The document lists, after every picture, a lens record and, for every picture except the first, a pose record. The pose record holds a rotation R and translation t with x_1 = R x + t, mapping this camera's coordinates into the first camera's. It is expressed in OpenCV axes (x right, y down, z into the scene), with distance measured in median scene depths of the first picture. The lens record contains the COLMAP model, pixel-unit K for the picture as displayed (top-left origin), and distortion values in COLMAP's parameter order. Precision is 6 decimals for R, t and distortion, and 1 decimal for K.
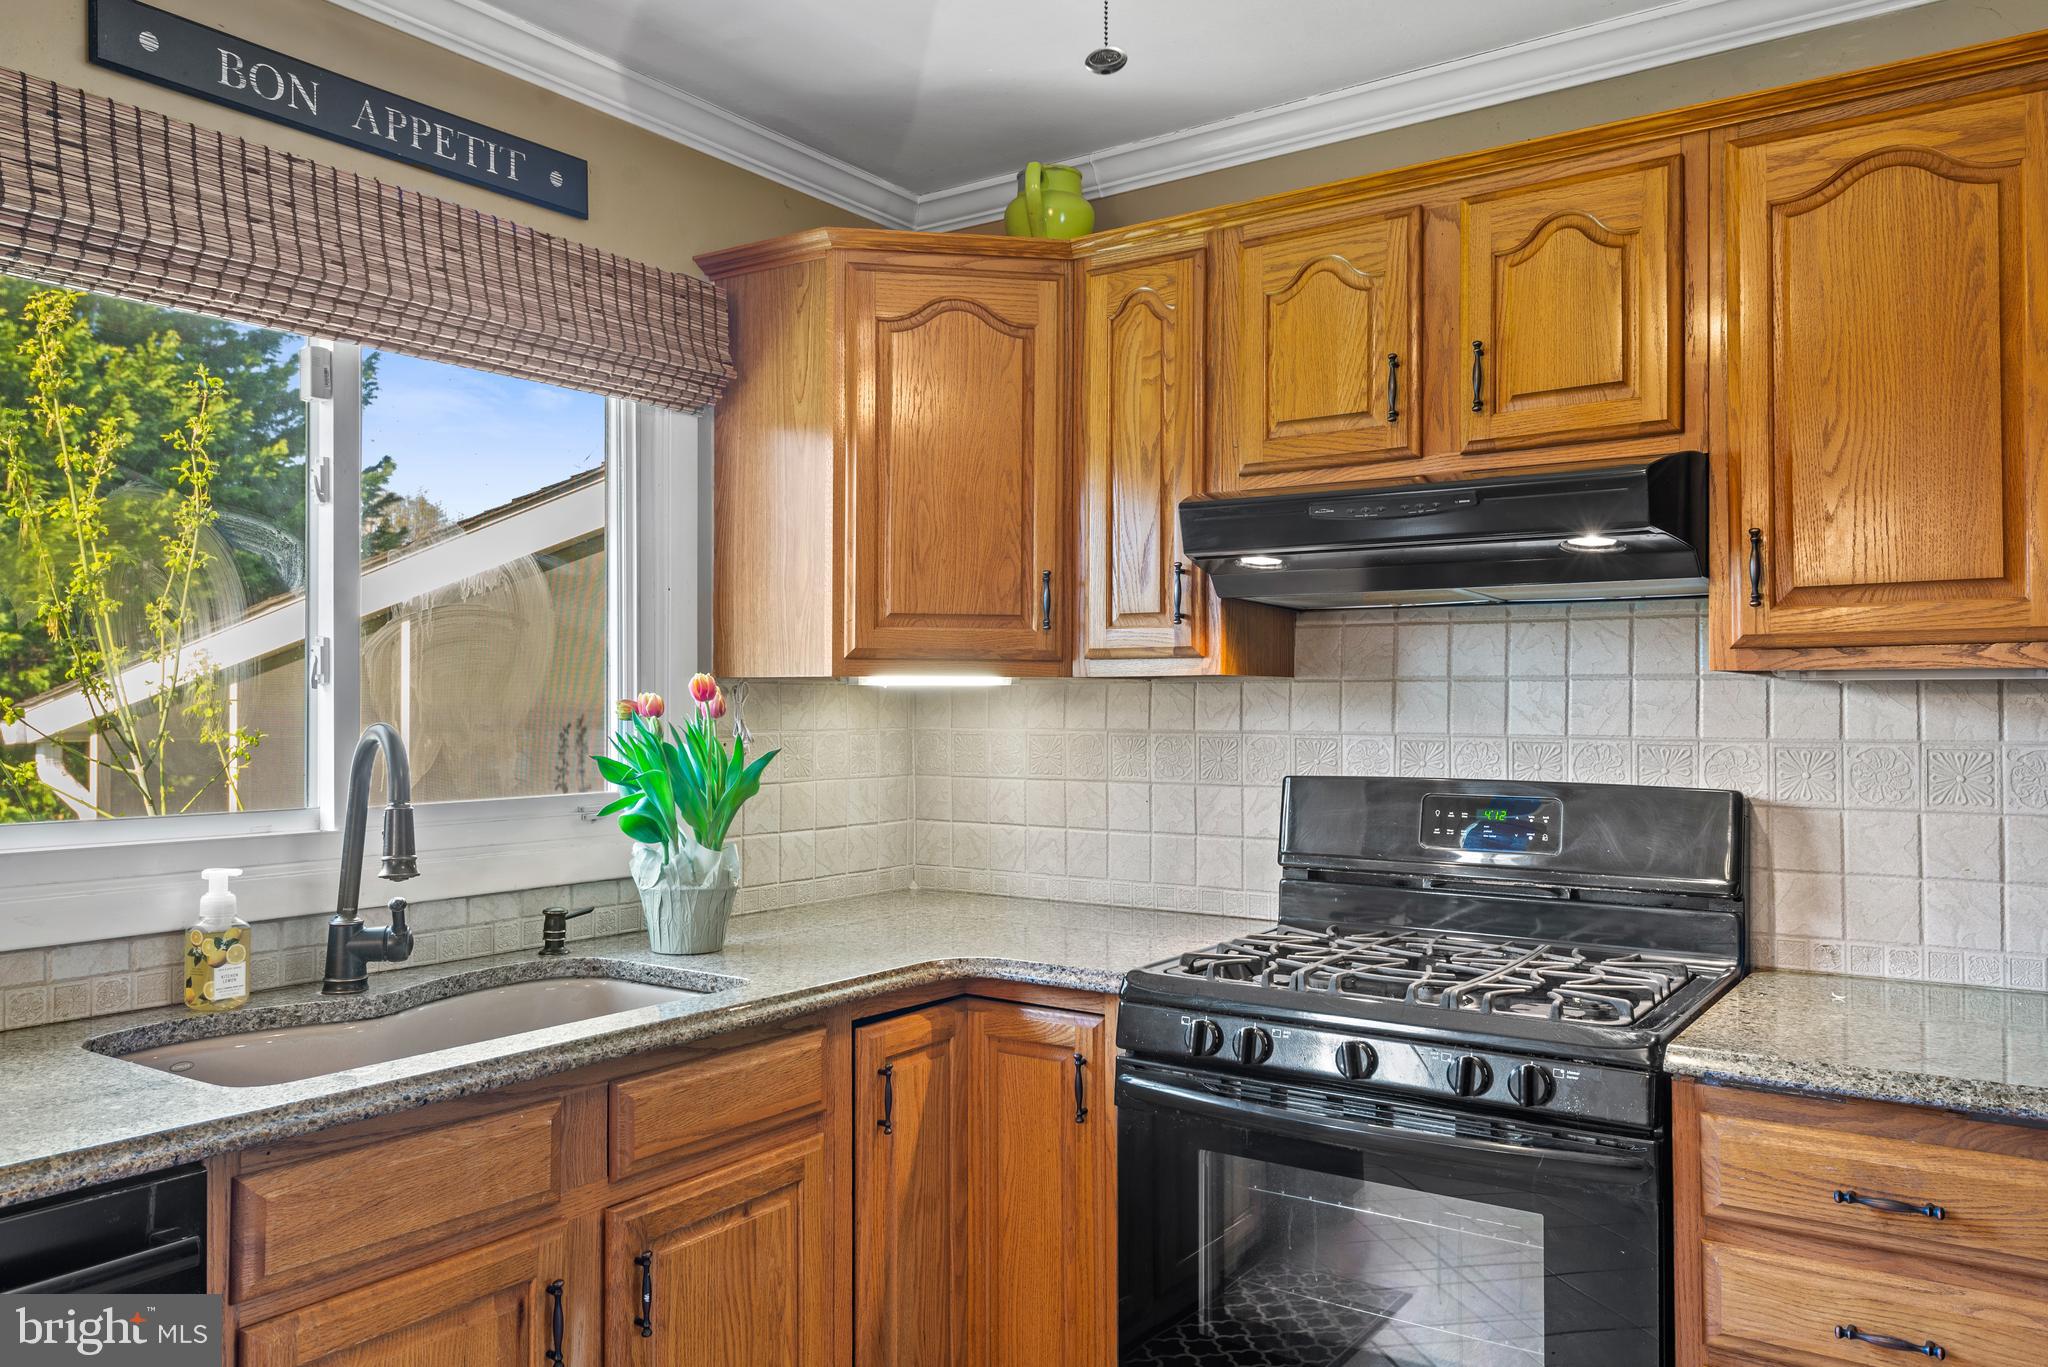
lens RADIAL K [[1526.3, 0, 1020.5], [0, 1526.3, 687.3], [0, 0, 1]] dist [0.016026, -0.003516]
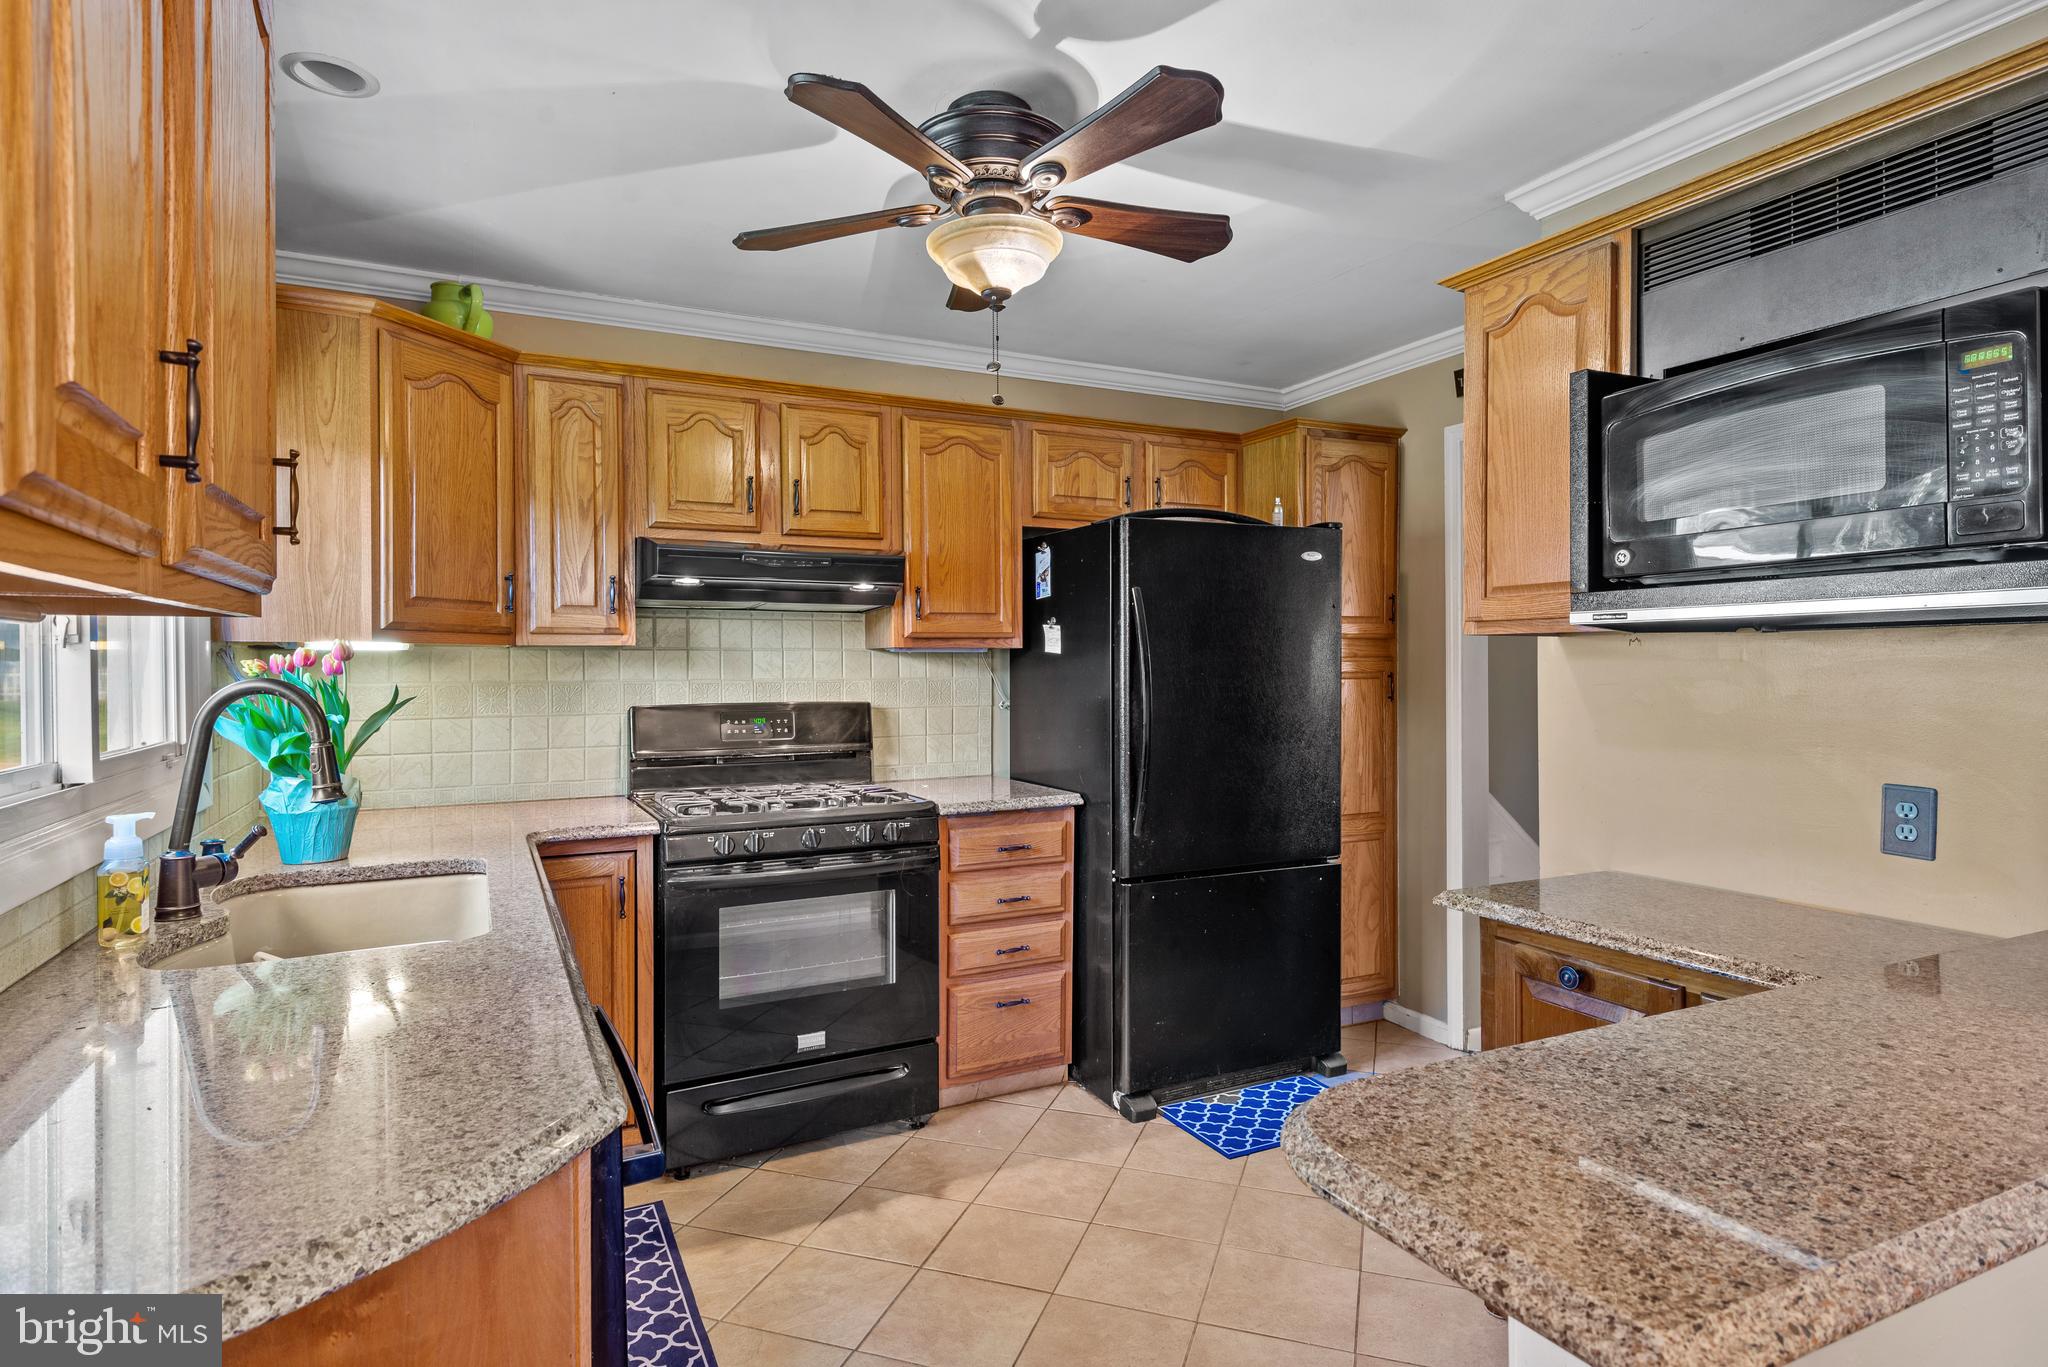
lens RADIAL K [[1168.6, 0, 1022.0], [0, 1168.6, 676.9], [0, 0, 1]] dist [0.007068, 0.001799]
pose [[0.442993, -0.010602, 0.896463, -0.842733], [-0.004960, 0.999886, 0.014276, 0.005808], [-0.896511, -0.010770, 0.442890, 0.059678]]
